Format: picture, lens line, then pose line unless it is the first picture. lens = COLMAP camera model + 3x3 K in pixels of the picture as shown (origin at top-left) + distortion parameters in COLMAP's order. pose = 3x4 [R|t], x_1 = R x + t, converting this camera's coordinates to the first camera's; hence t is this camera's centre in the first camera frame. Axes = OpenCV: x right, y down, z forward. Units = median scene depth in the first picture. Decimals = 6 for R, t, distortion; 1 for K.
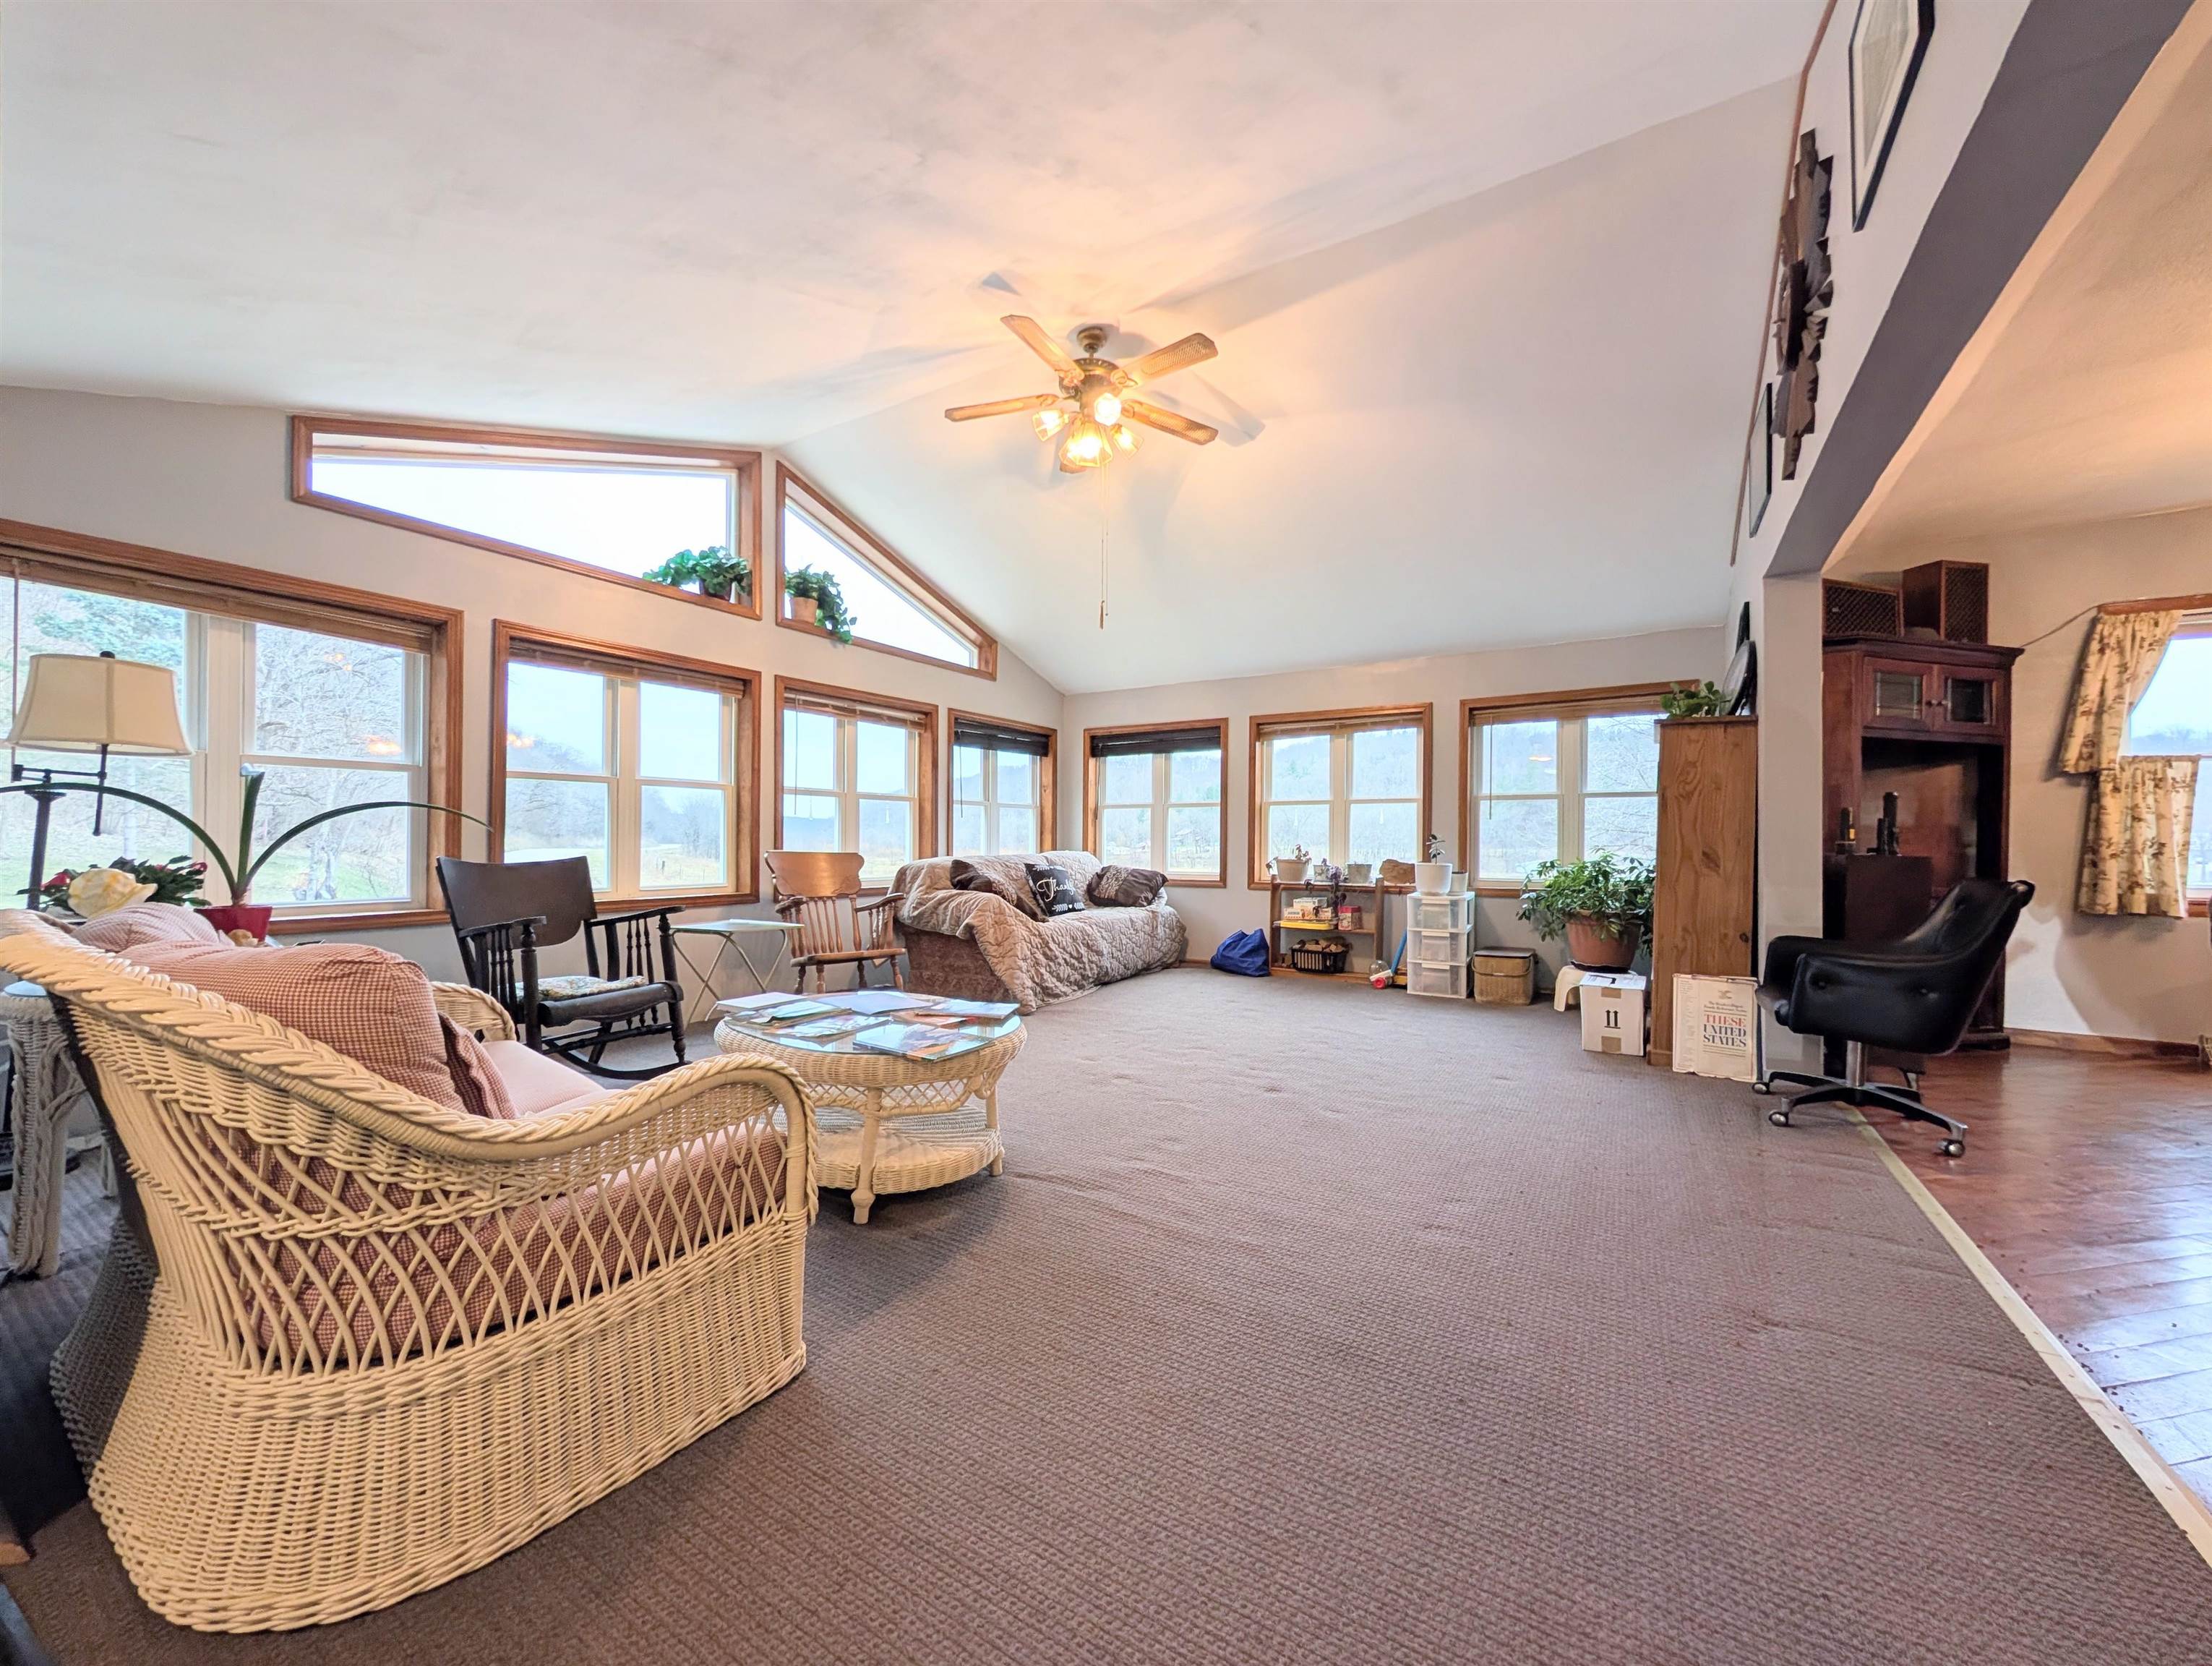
lens RADIAL K [[836.7, 0, 1115.7], [0, 836.7, 838.4], [0, 0, 1]] dist [-0.001675, 0.000782]
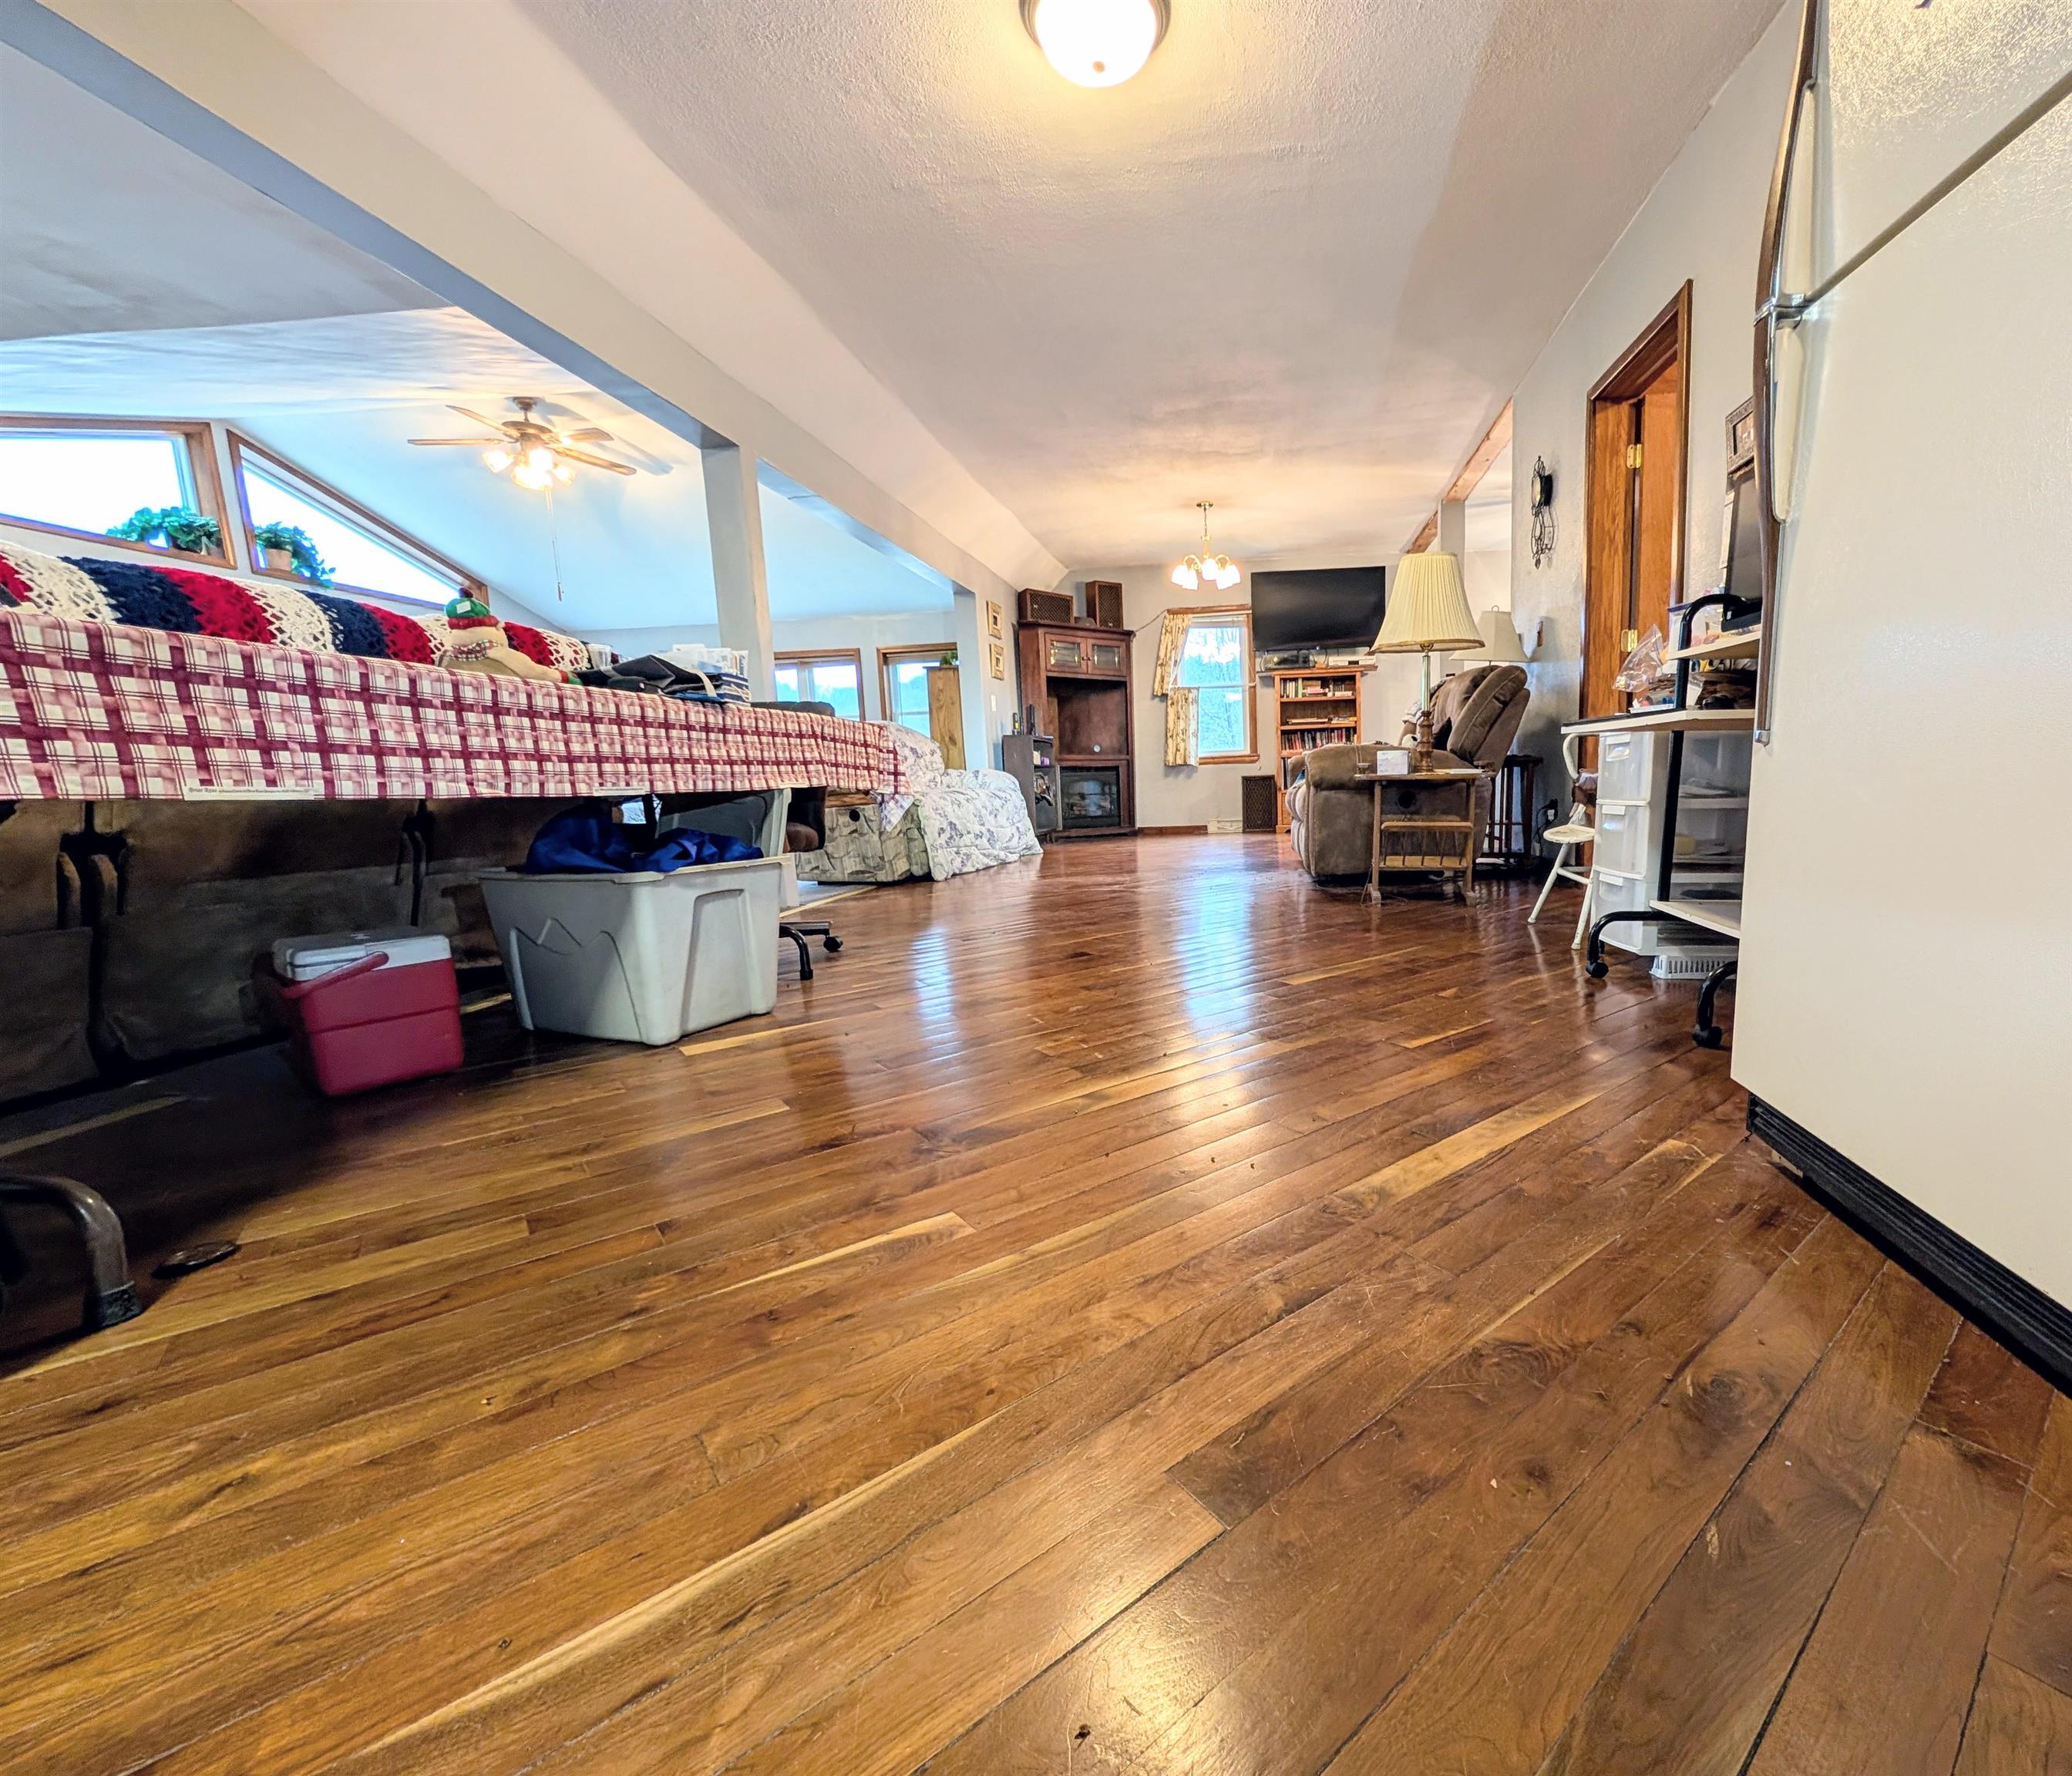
lens RADIAL K [[890.0, 0, 1189.7], [0, 890.0, 884.9], [0, 0, 1]] dist [0.000319, 0.001313]
pose [[0.886702, -0.097135, 0.452021, 0.220222], [0.040288, 0.990195, 0.133755, 0.096505], [-0.460582, -0.100390, 0.881922, -1.041991]]
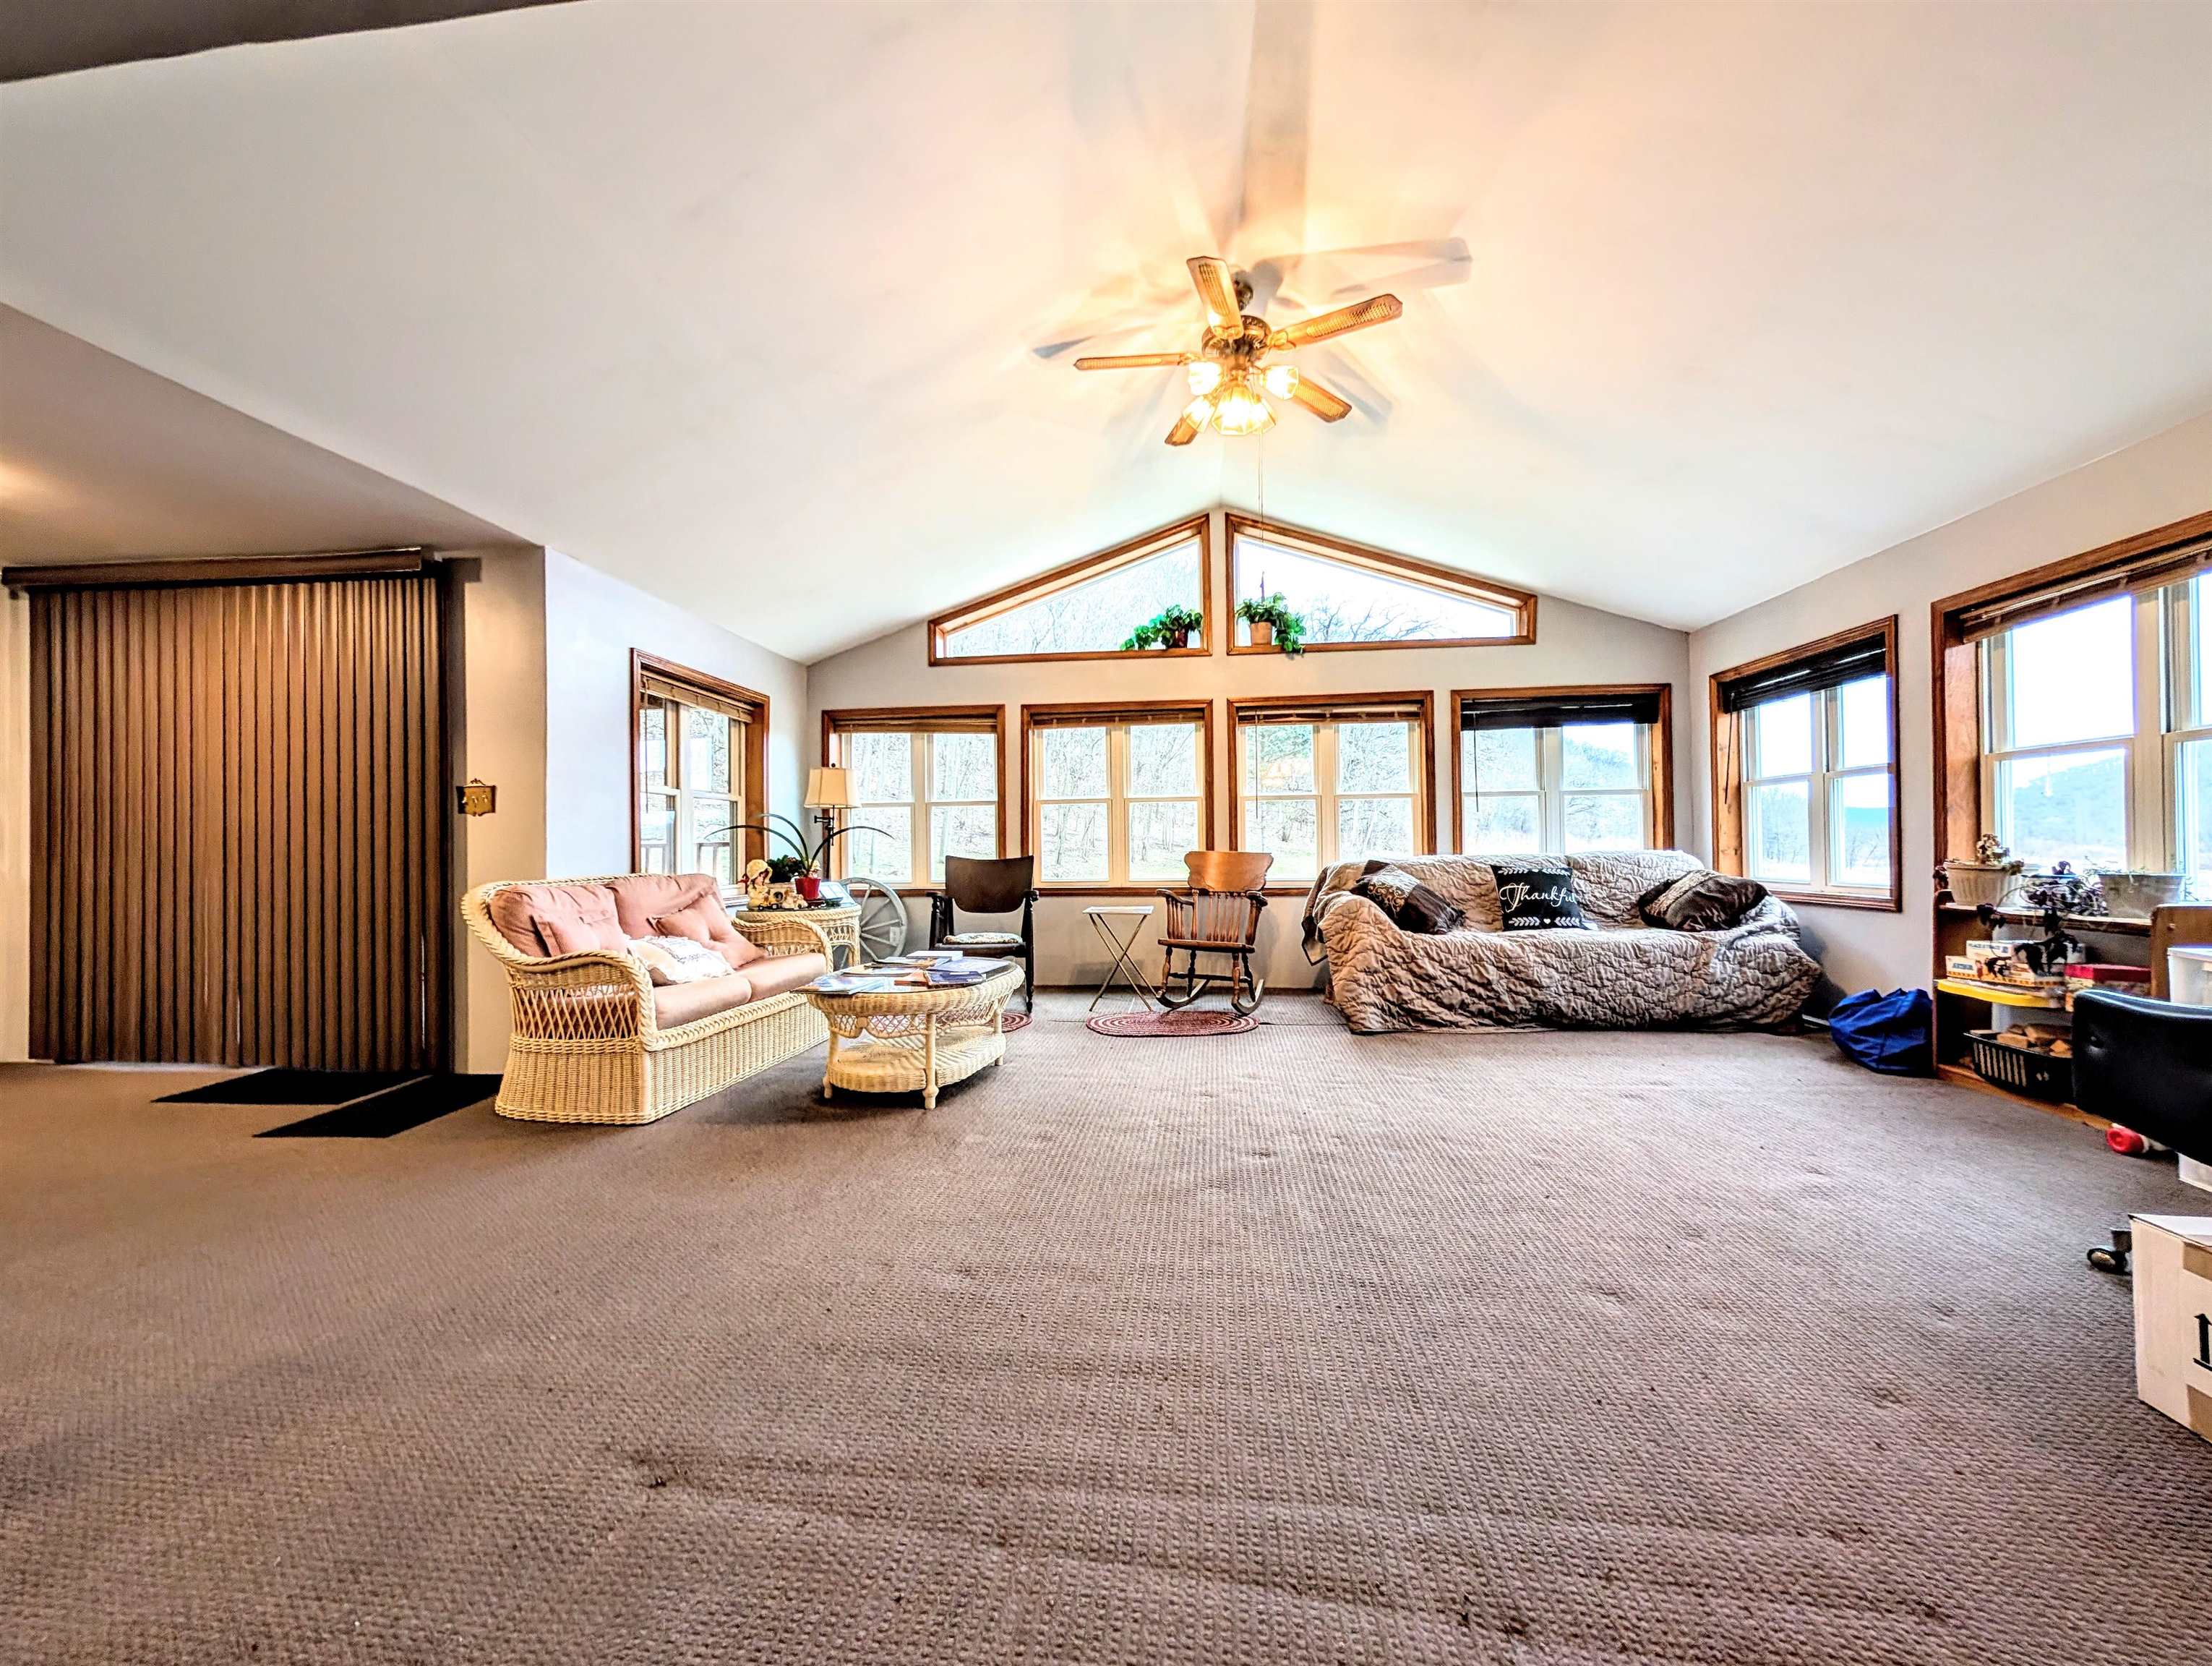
lens RADIAL K [[836.7, 0, 1112.1], [0, 836.7, 837.0], [0, 0, 1]] dist [-0.001675, 0.000782]
pose [[0.422554, -0.020513, -0.906105, 0.716870], [0.016617, 0.999751, -0.014884, 0.012572], [0.906185, -0.008768, 0.422790, 0.464529]]
